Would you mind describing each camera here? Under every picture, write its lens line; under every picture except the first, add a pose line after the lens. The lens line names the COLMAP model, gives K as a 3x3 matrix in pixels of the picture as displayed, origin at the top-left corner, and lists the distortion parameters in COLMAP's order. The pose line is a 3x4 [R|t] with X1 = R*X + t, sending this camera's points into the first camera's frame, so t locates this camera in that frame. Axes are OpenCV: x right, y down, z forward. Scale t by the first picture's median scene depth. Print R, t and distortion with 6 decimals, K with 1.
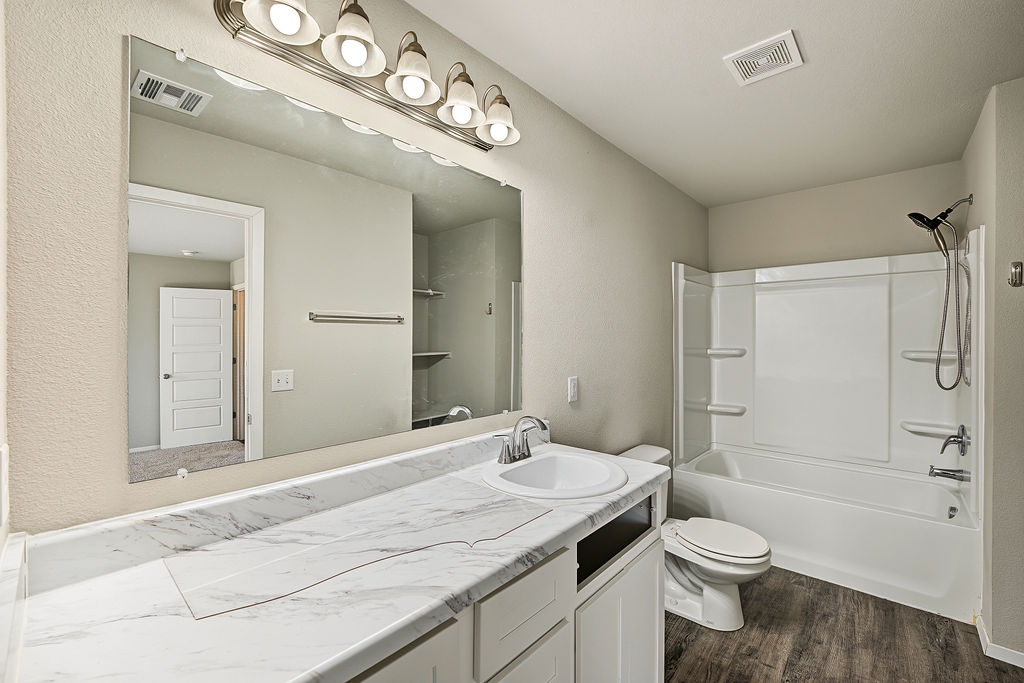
lens RADIAL K [[424.4, 0, 513.5], [0, 424.4, 338.3], [0, 0, 1]] dist [-0.000504, -0.008915]
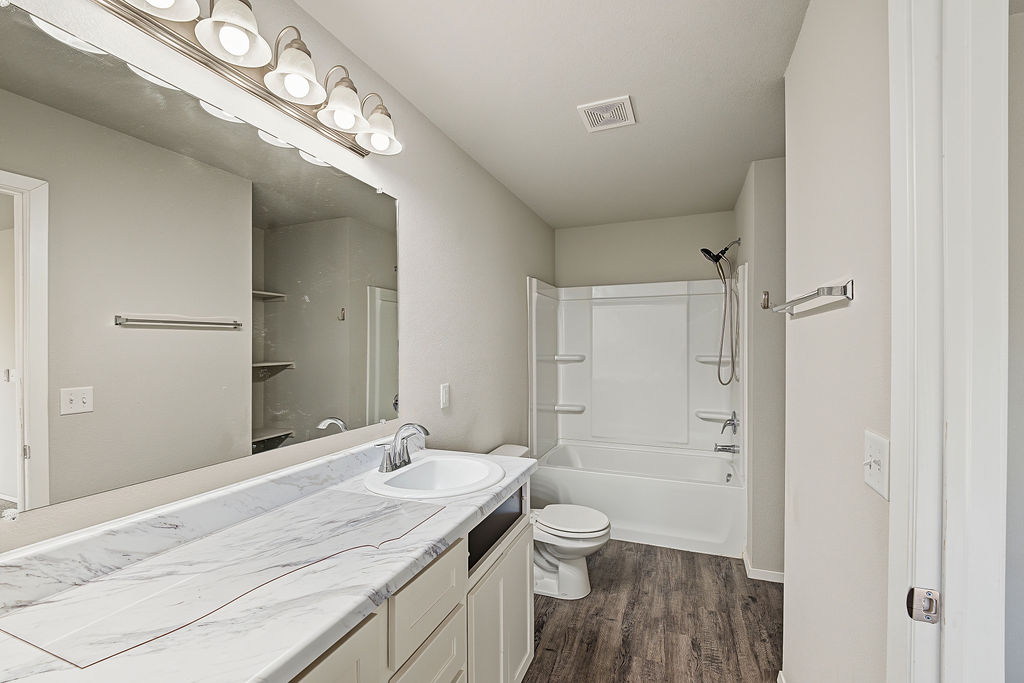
lens RADIAL K [[440.5, 0, 511.2], [0, 440.5, 345.8], [0, 0, 1]] dist [-0.011139, -0.000407]
pose [[0.936945, -0.001737, 0.349473, -0.091546], [0.001474, 0.999998, 0.001019, -0.003531], [-0.349474, -0.000440, 0.936946, -0.068273]]
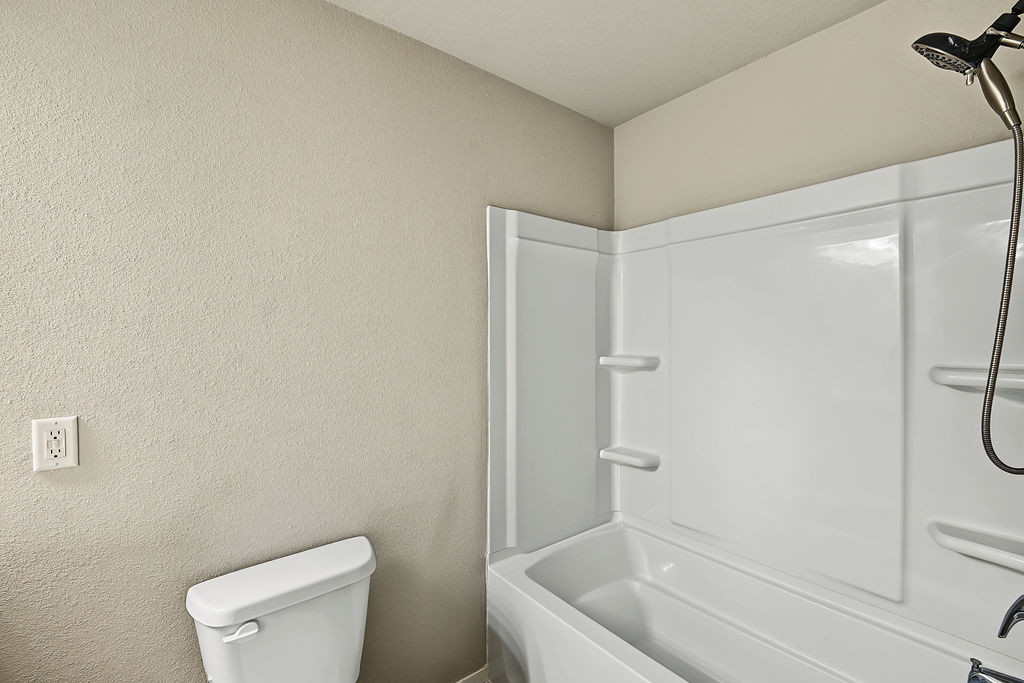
lens RADIAL K [[446.2, 0, 516.4], [0, 446.2, 336.9], [0, 0, 1]] dist [-0.000768, -0.000220]
pose [[0.986205, -0.001305, -0.165525, 0.794844], [-0.000036, 0.999967, -0.008098, 0.004040], [0.165530, 0.007992, 0.986172, 0.637019]]
